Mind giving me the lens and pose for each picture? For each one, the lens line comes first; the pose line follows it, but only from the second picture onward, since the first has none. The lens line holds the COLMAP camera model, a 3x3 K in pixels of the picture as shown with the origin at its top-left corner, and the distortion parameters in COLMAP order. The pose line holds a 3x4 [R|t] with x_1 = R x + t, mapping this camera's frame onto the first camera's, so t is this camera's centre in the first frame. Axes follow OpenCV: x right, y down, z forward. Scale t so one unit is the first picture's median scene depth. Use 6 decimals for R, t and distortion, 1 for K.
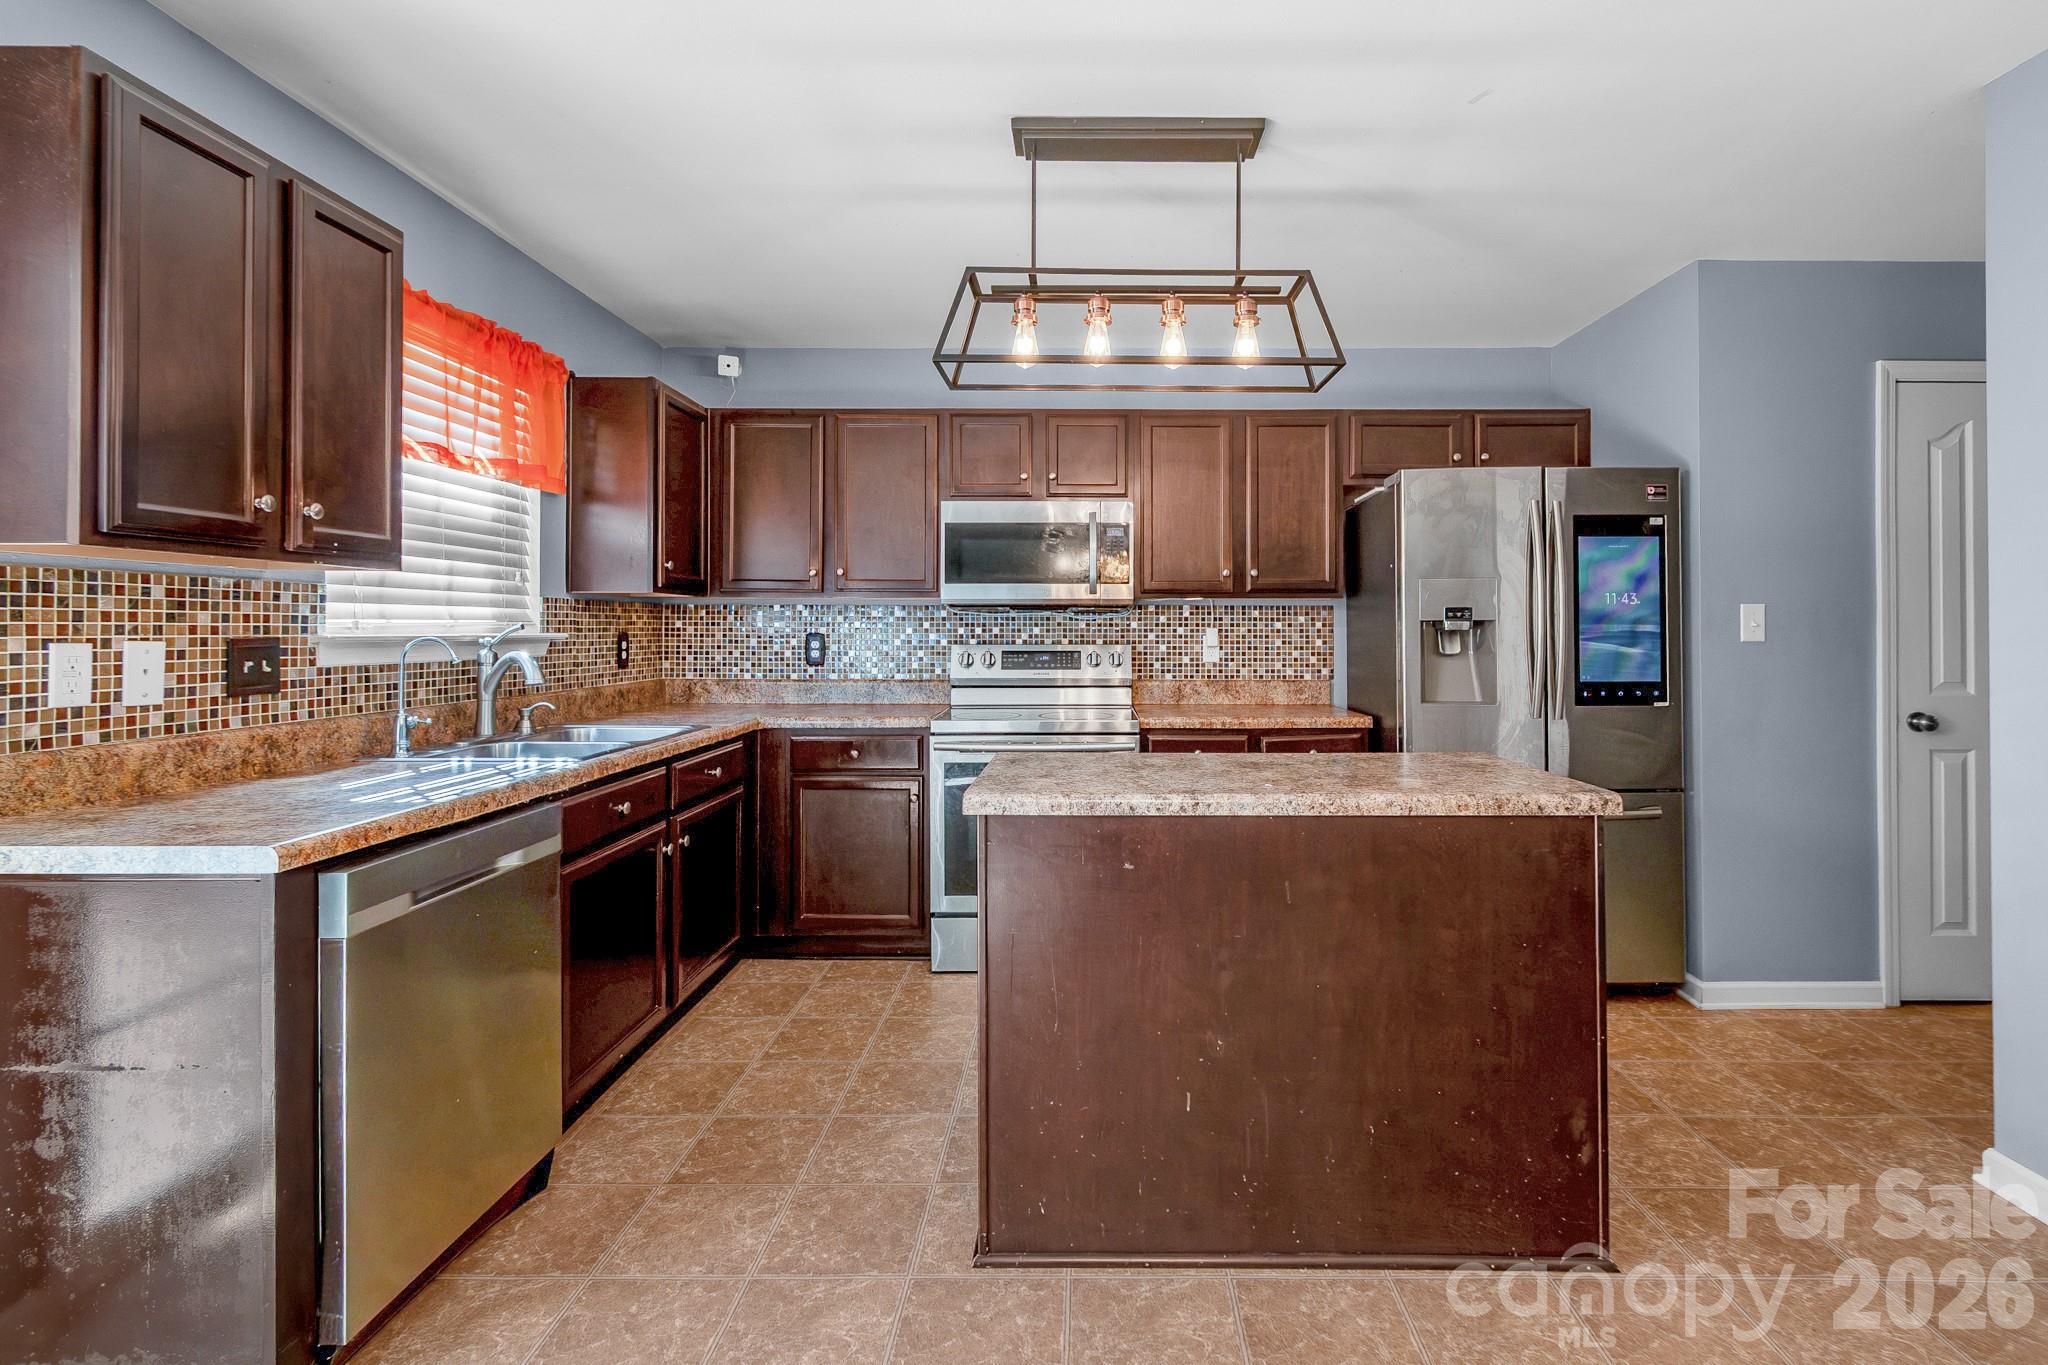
lens RADIAL K [[958.7, 0, 1105.8], [0, 958.7, 620.1], [0, 0, 1]] dist [0.015456, 0.000006]
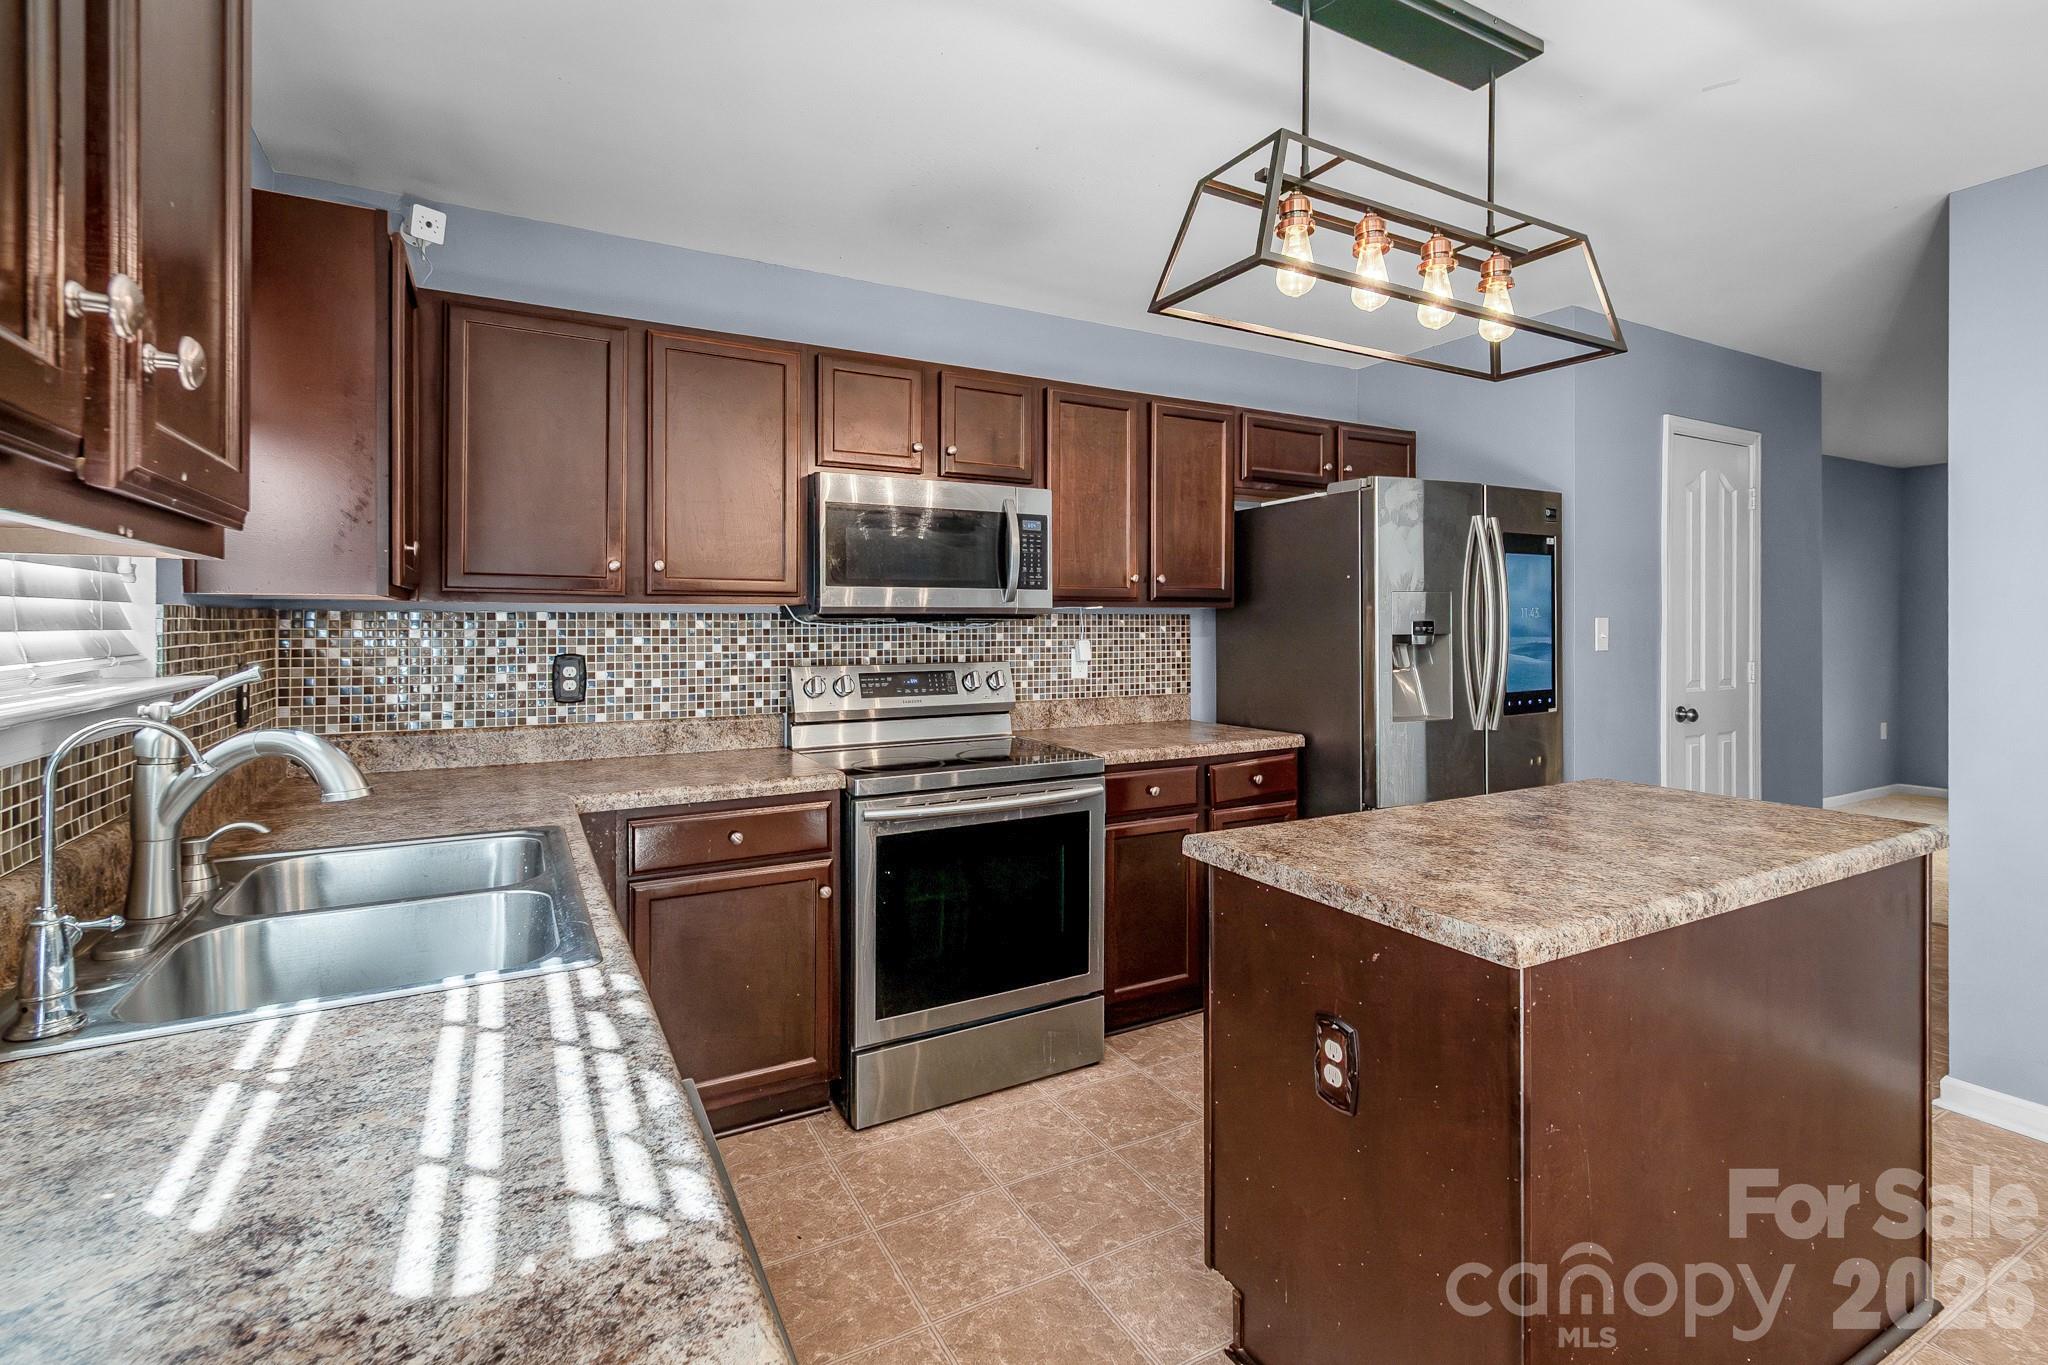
lens RADIAL K [[921.0, 0, 1043.1], [0, 921.0, 629.0], [0, 0, 1]] dist [0.001327, -0.000003]
pose [[0.873917, -0.006933, 0.486025, -0.568974], [-0.001834, 0.999844, 0.017560, -0.028229], [-0.486071, -0.016238, 0.873769, 0.488699]]
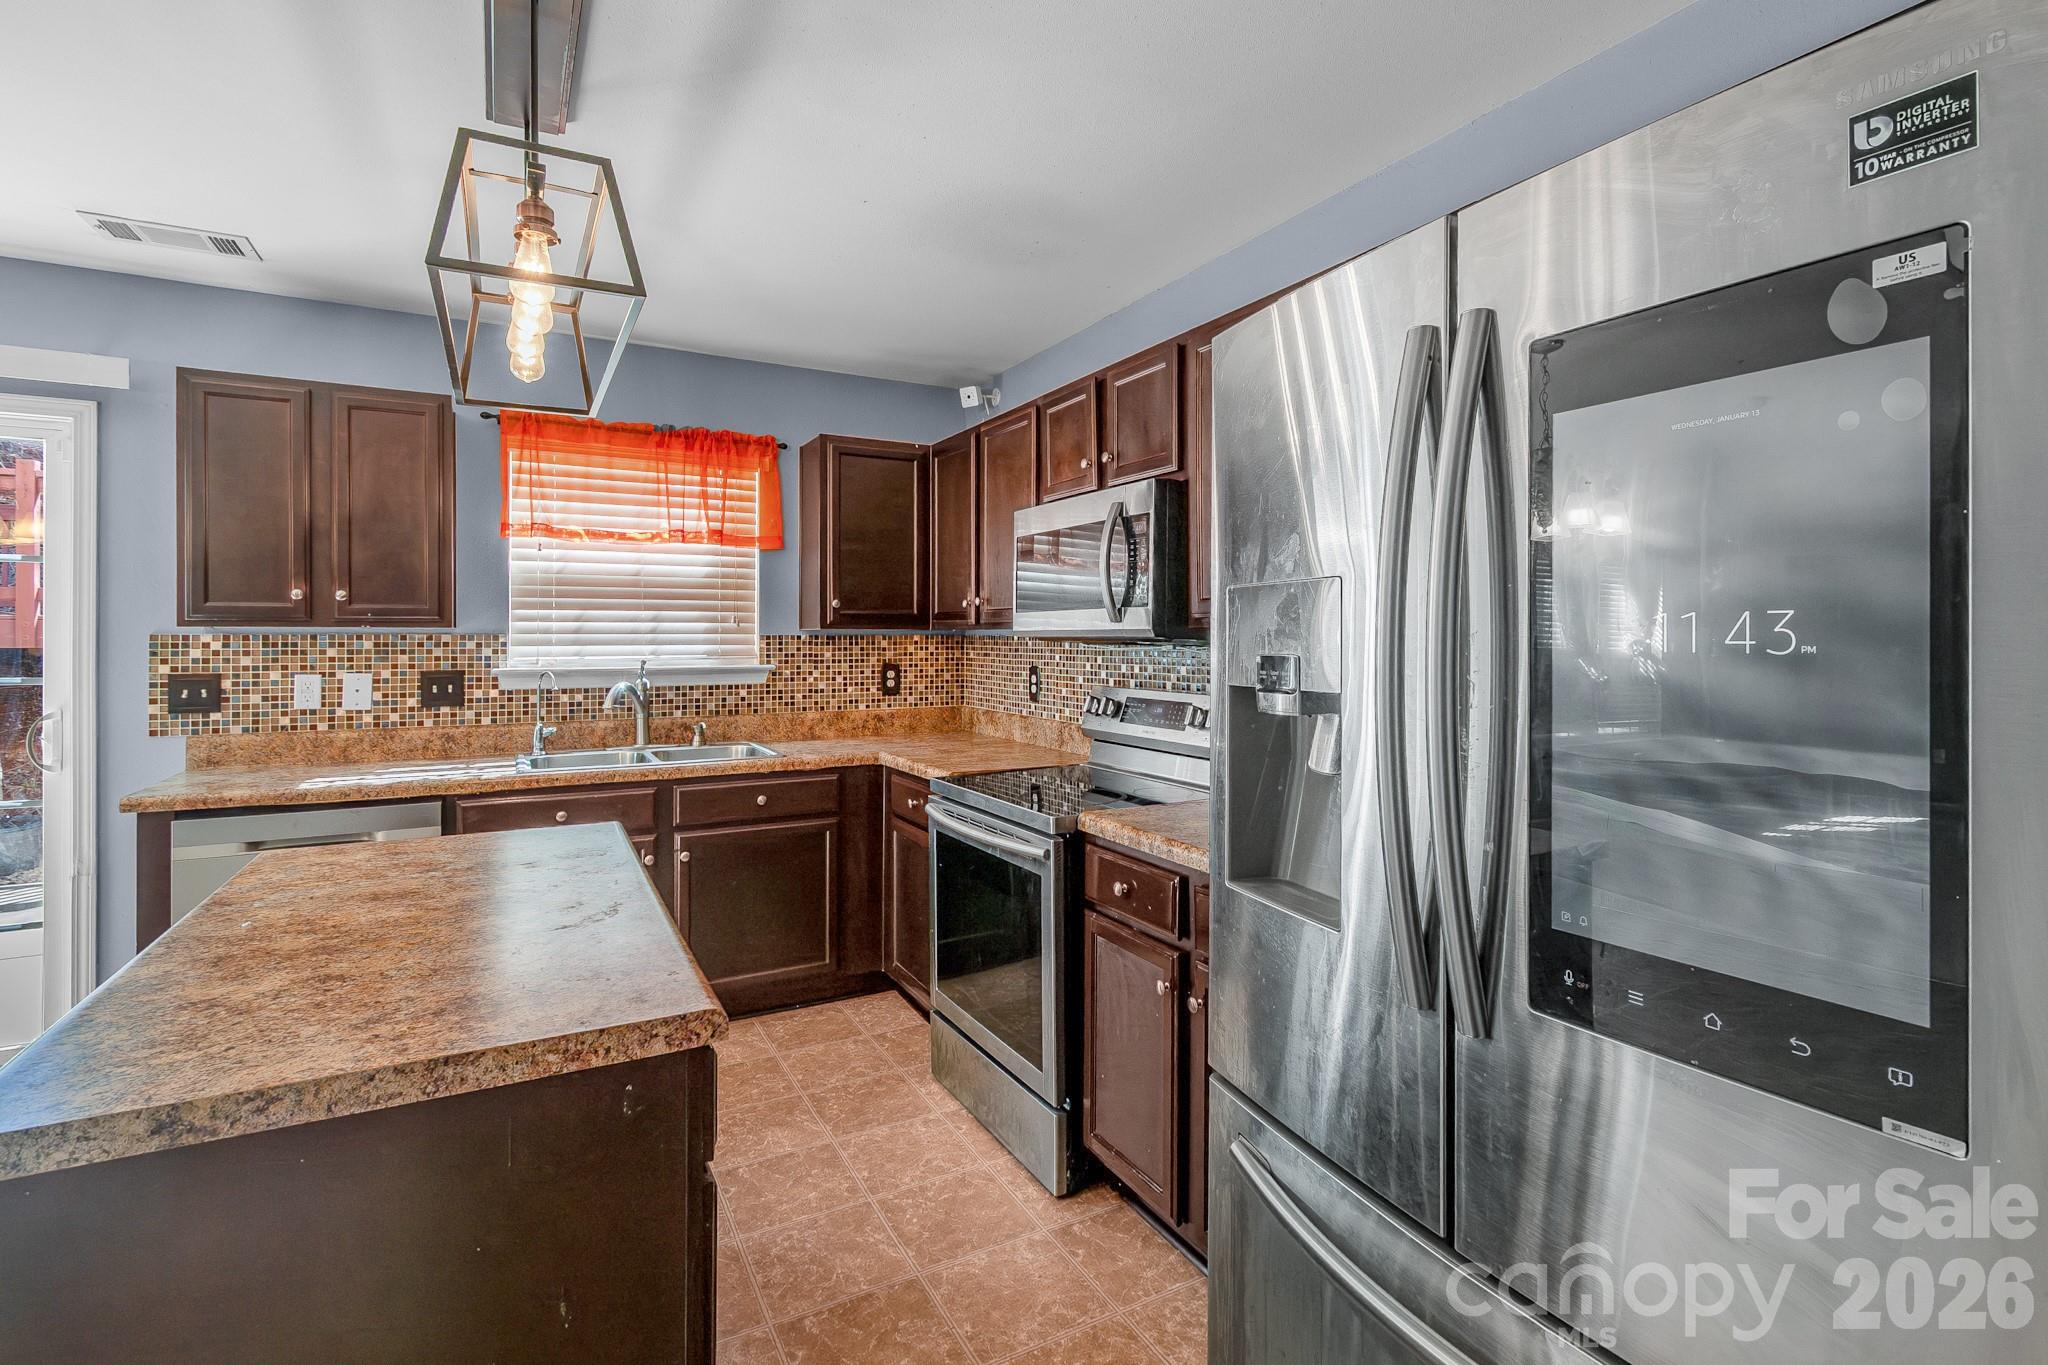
lens RADIAL K [[969.1, 0, 1026.4], [0, 969.1, 636.9], [0, 0, 1]] dist [0.002384, 0.000178]
pose [[0.479726, -0.000896, -0.877418, 0.878707], [0.008414, 0.999958, 0.003579, -0.031435], [0.877378, -0.009100, 0.479713, 0.961103]]
